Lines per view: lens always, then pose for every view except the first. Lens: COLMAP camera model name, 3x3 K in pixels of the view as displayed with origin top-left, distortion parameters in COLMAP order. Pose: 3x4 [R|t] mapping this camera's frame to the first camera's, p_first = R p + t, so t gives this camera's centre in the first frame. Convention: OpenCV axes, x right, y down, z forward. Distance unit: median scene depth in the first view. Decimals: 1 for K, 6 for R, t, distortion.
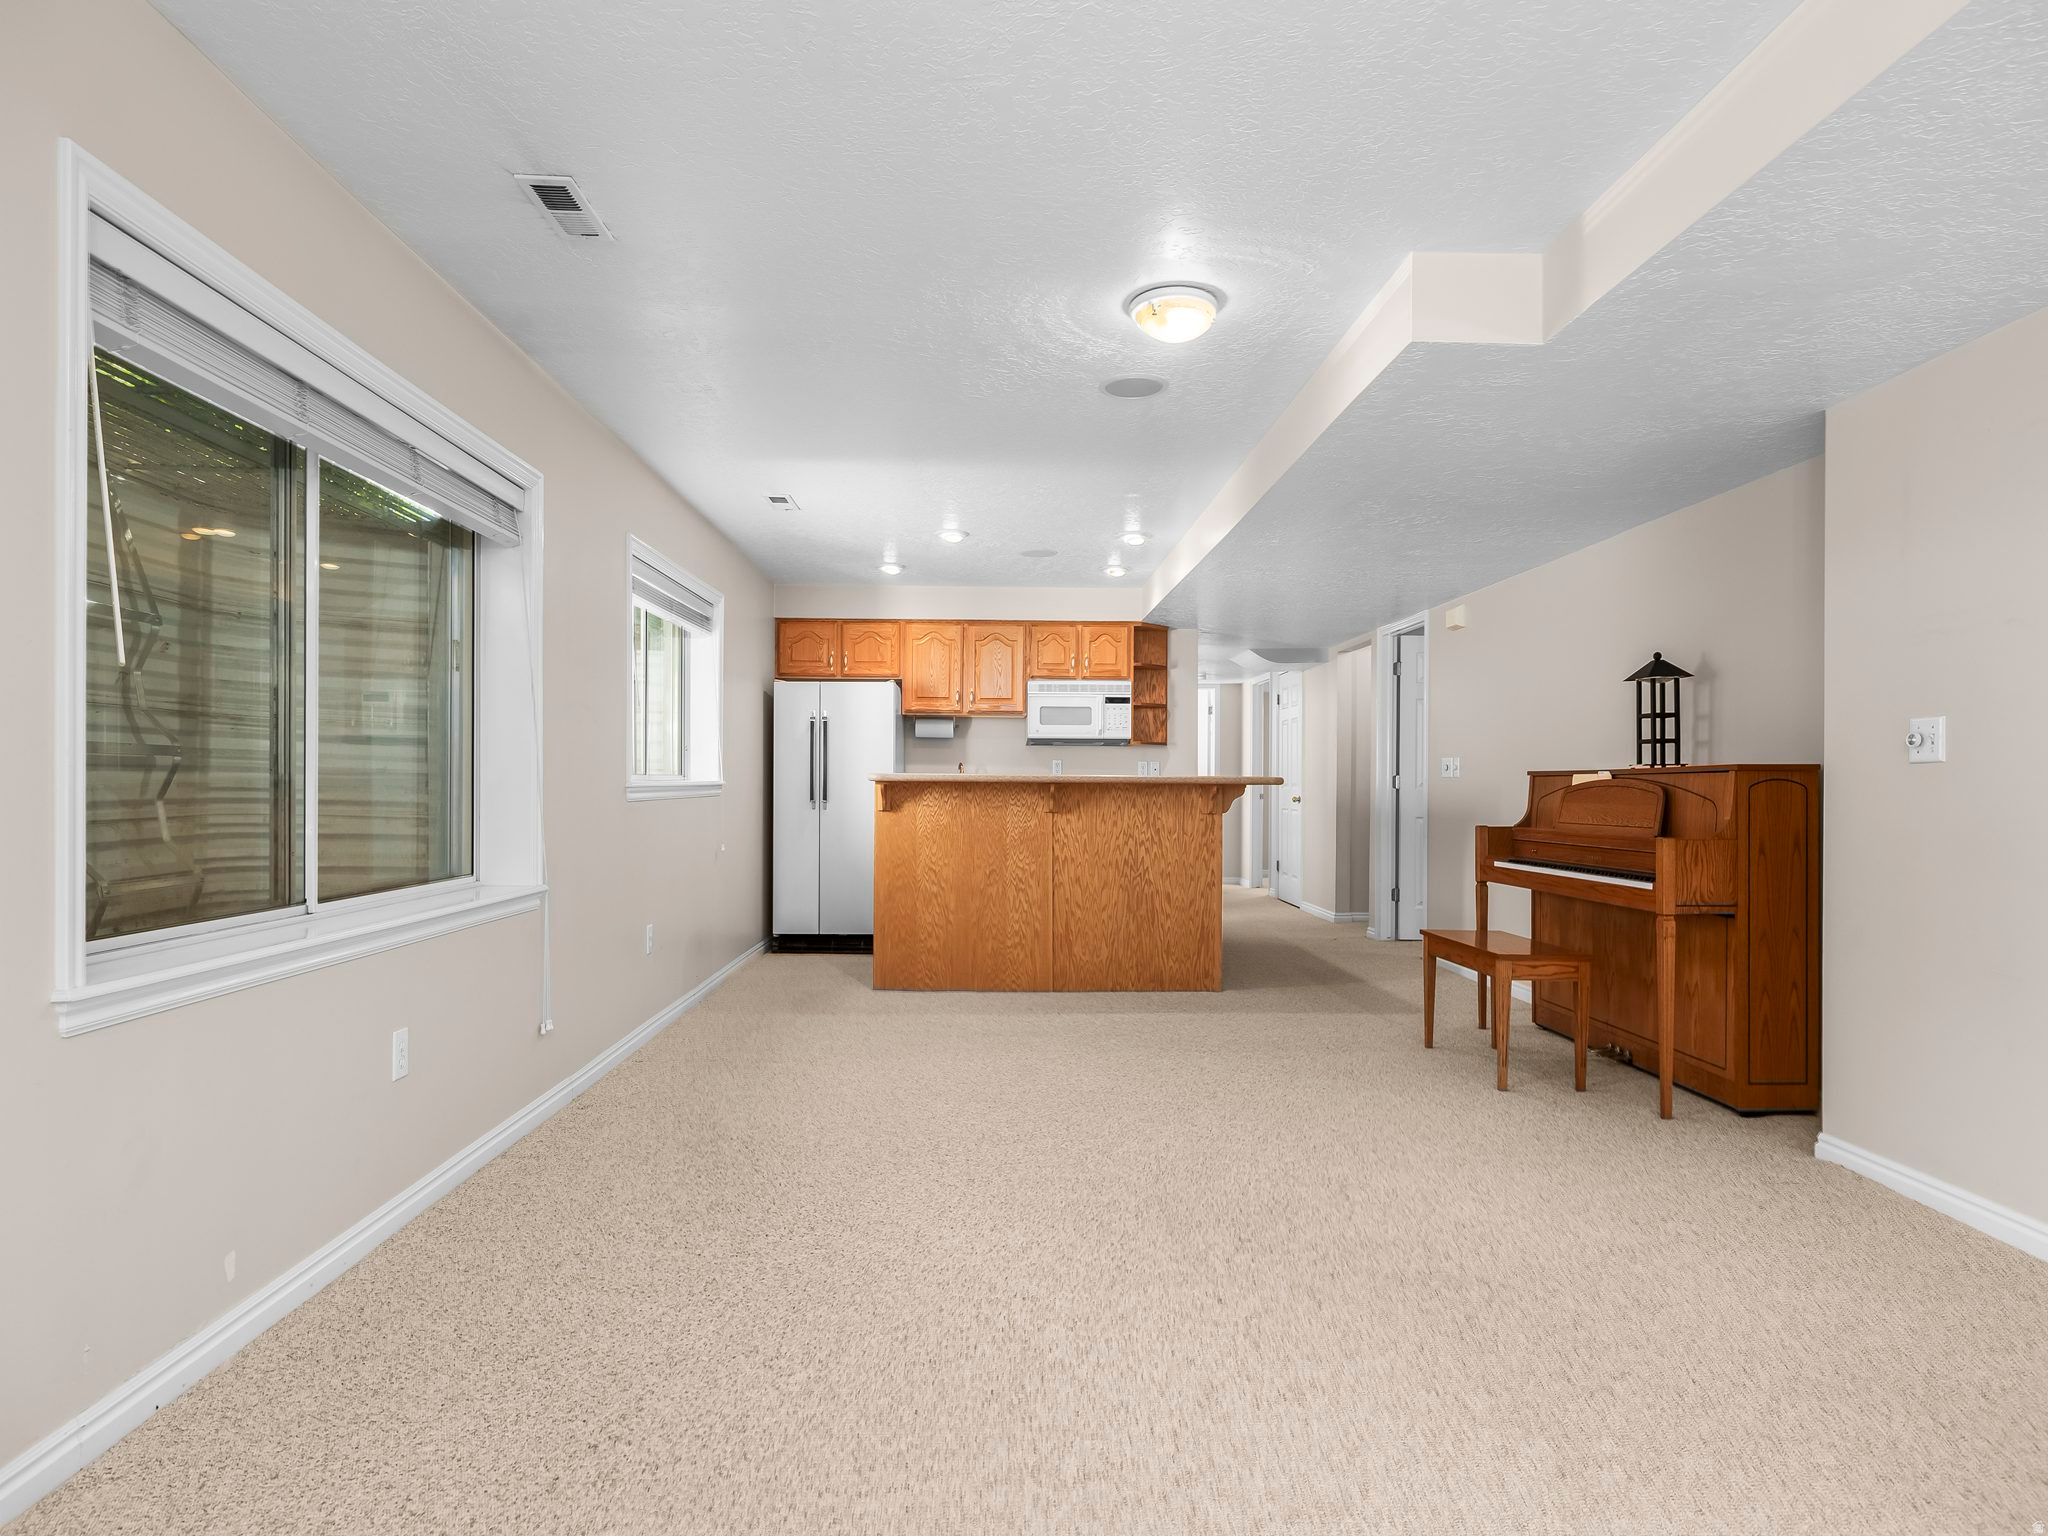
lens RADIAL K [[1089.1, 0, 1023.7], [0, 1089.1, 773.8], [0, 0, 1]] dist [0.000521, 0.000005]
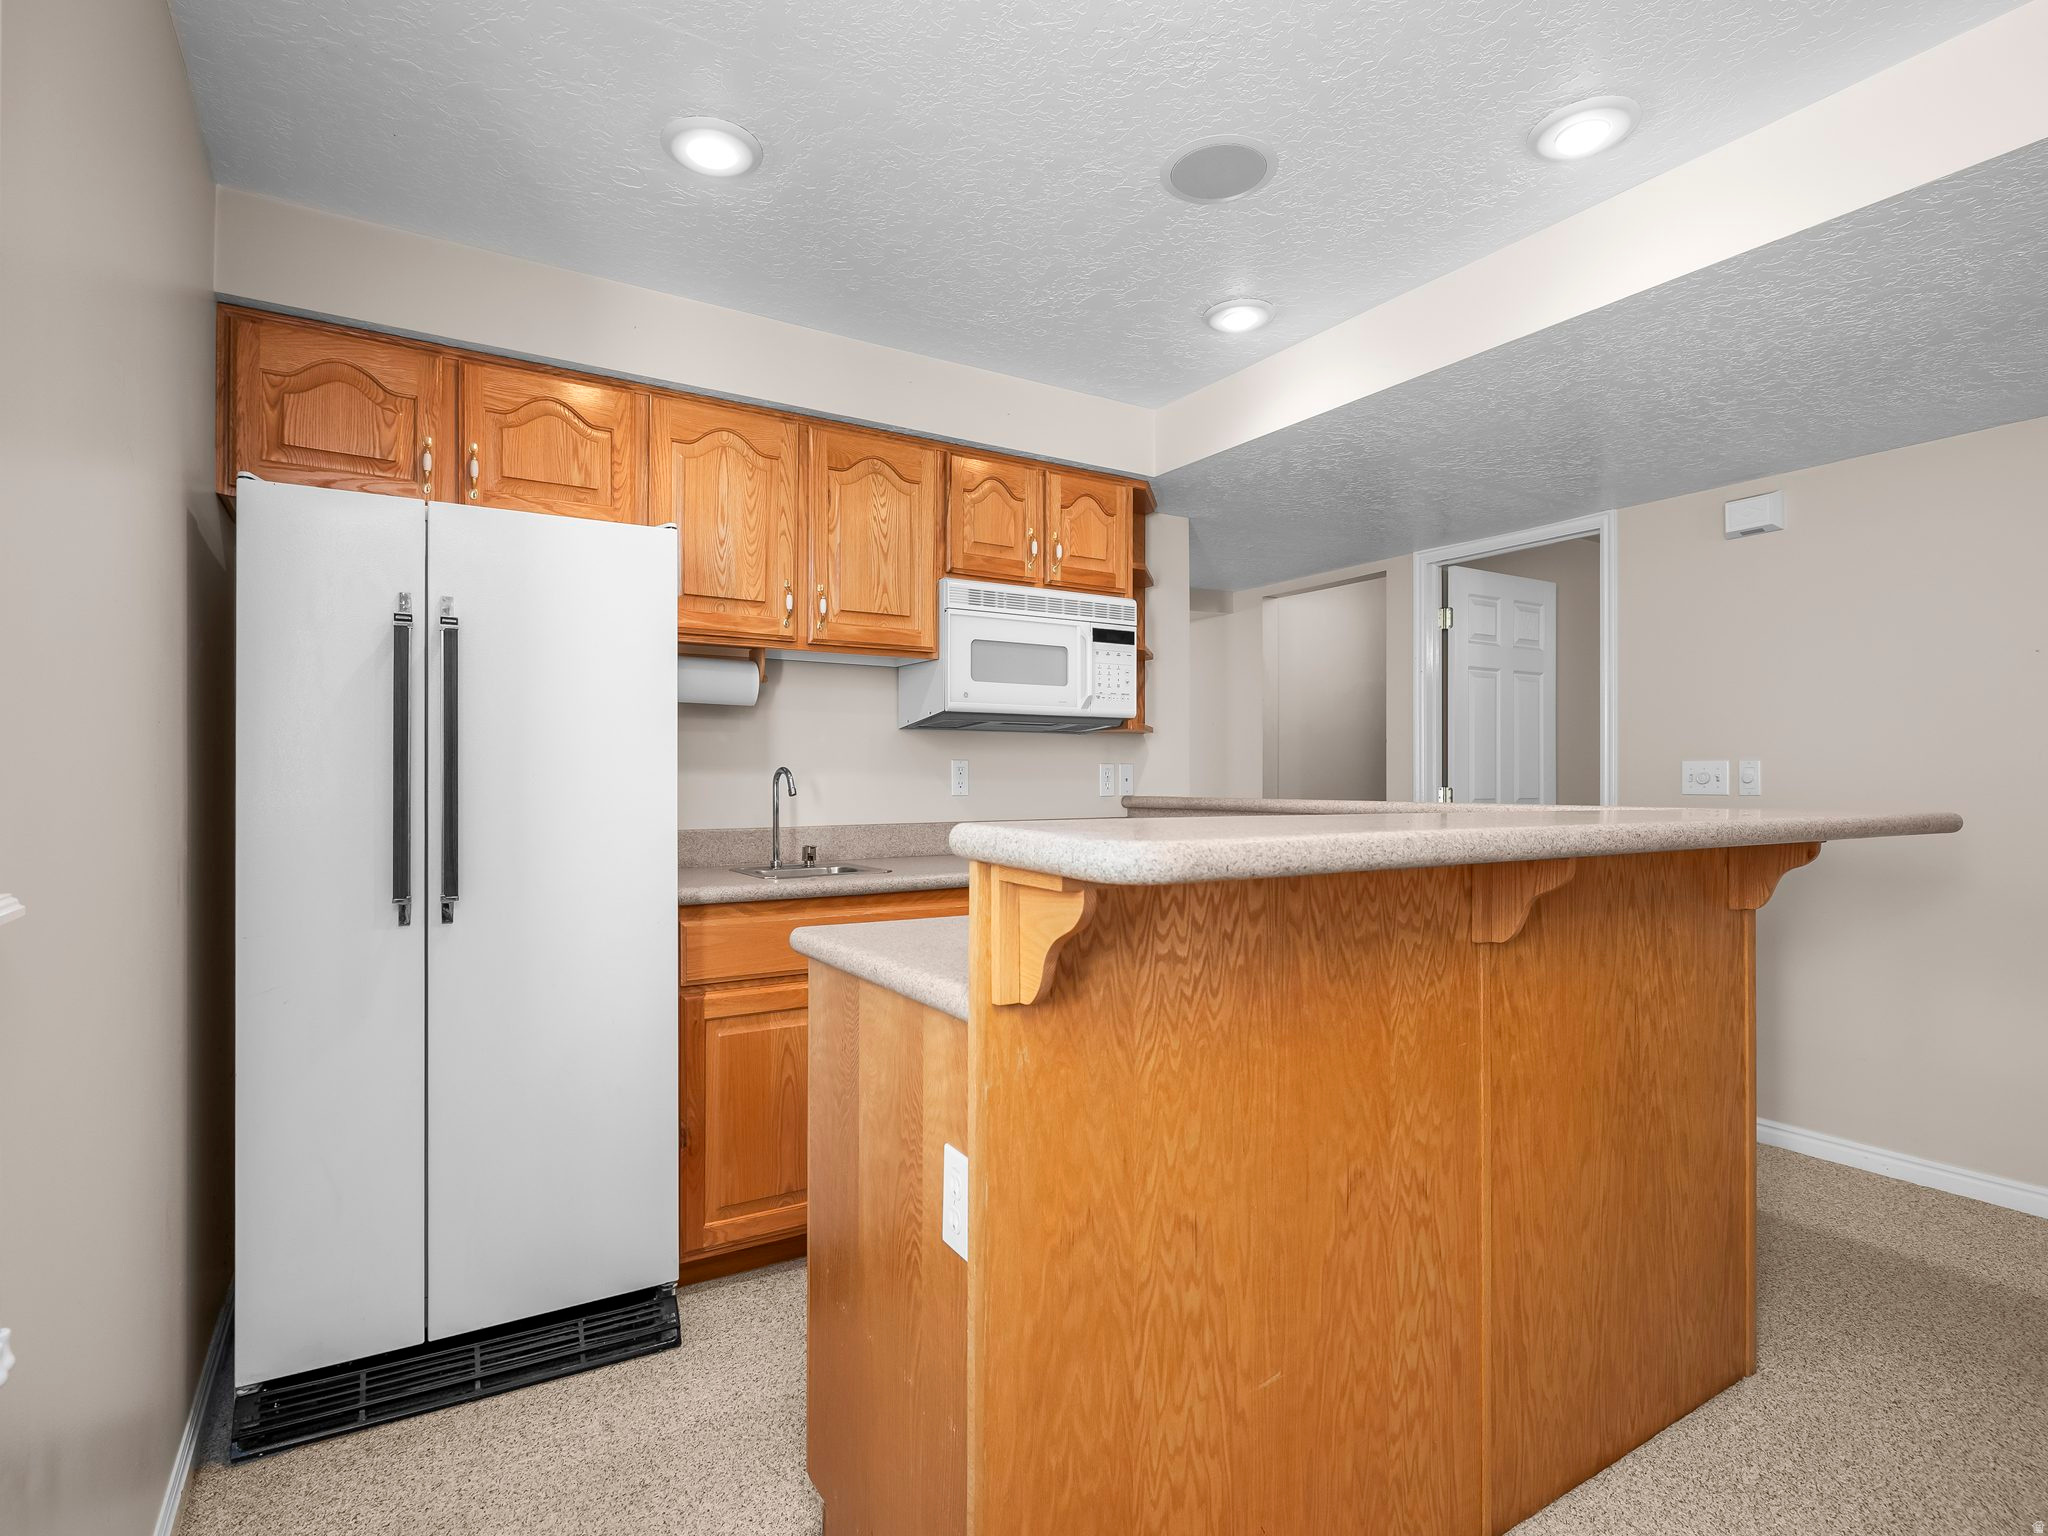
lens RADIAL K [[1037.1, 0, 1025.5], [0, 1037.1, 774.7], [0, 0, 1]] dist [-0.003411, -0.000022]
pose [[0.865890, -0.000829, 0.500234, -0.174681], [-0.001605, 0.999989, 0.004435, -0.008957], [-0.500232, -0.004643, 0.865879, 0.626432]]
